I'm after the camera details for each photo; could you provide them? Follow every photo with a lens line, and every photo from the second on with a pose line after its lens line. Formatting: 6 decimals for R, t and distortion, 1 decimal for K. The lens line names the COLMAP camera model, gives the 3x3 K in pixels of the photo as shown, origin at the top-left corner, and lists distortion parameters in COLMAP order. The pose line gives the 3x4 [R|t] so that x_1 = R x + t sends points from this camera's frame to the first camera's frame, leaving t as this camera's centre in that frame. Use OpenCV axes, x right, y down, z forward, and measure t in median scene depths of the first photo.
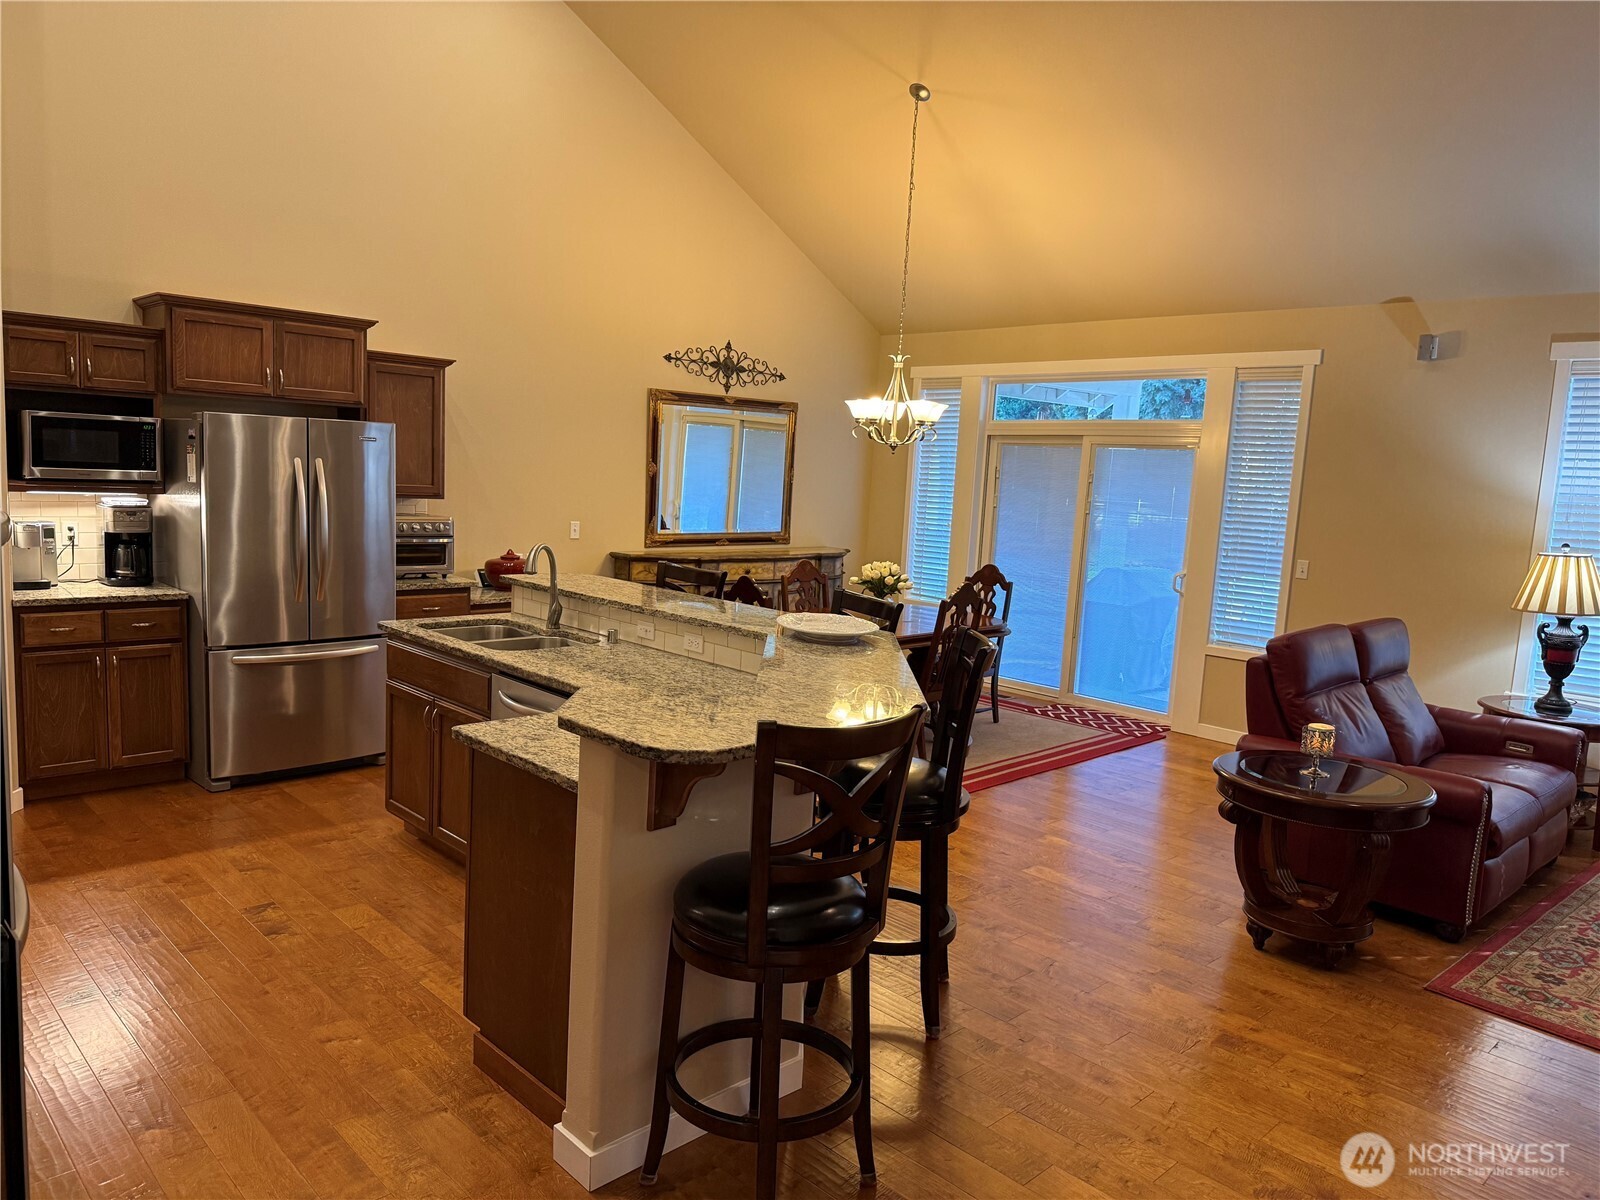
lens RADIAL K [[1118.4, 0, 800.2], [0, 1118.4, 601.2], [0, 0, 1]] dist [0.059087, -0.069925]
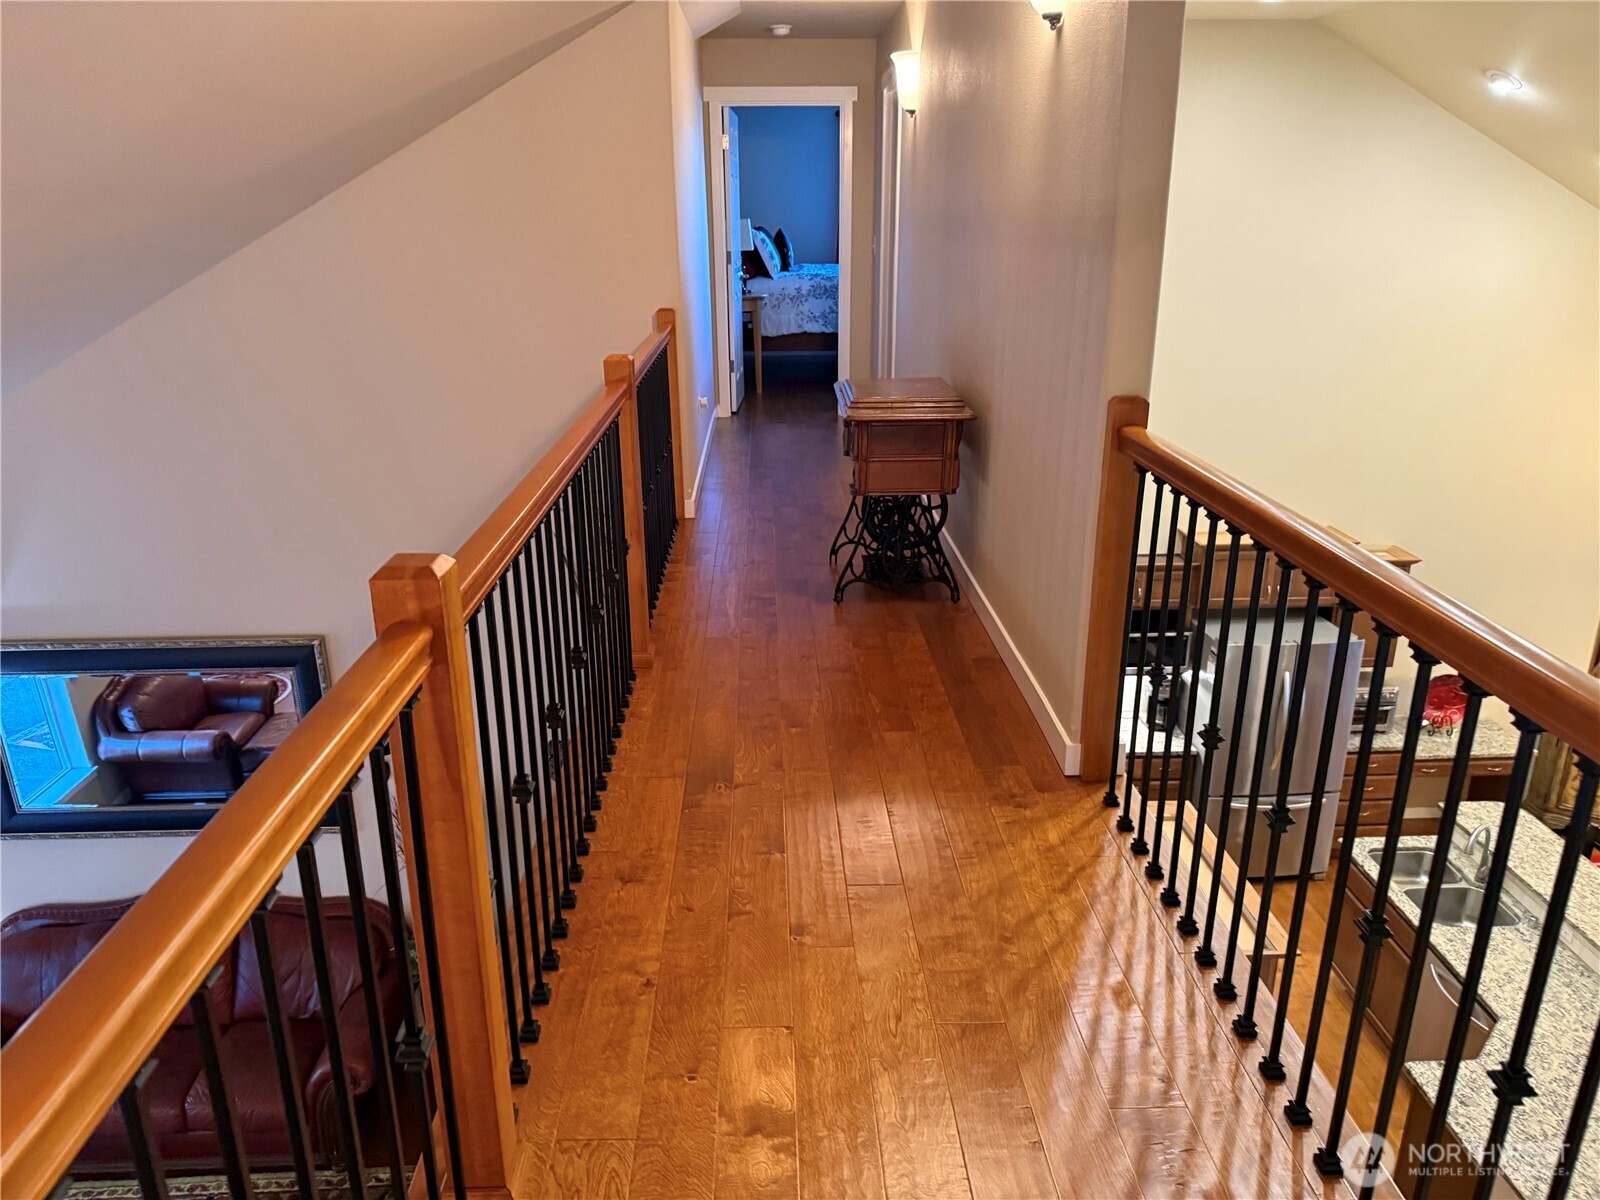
lens RADIAL K [[1118.4, 0, 790.9], [0, 1118.4, 593.5], [0, 0, 1]] dist [0.059087, -0.069925]
pose [[0.734872, 0.160724, -0.658886, -0.002877], [-0.037217, 0.979606, 0.197449, -0.465964], [0.677183, -0.120578, 0.725867, -0.369748]]
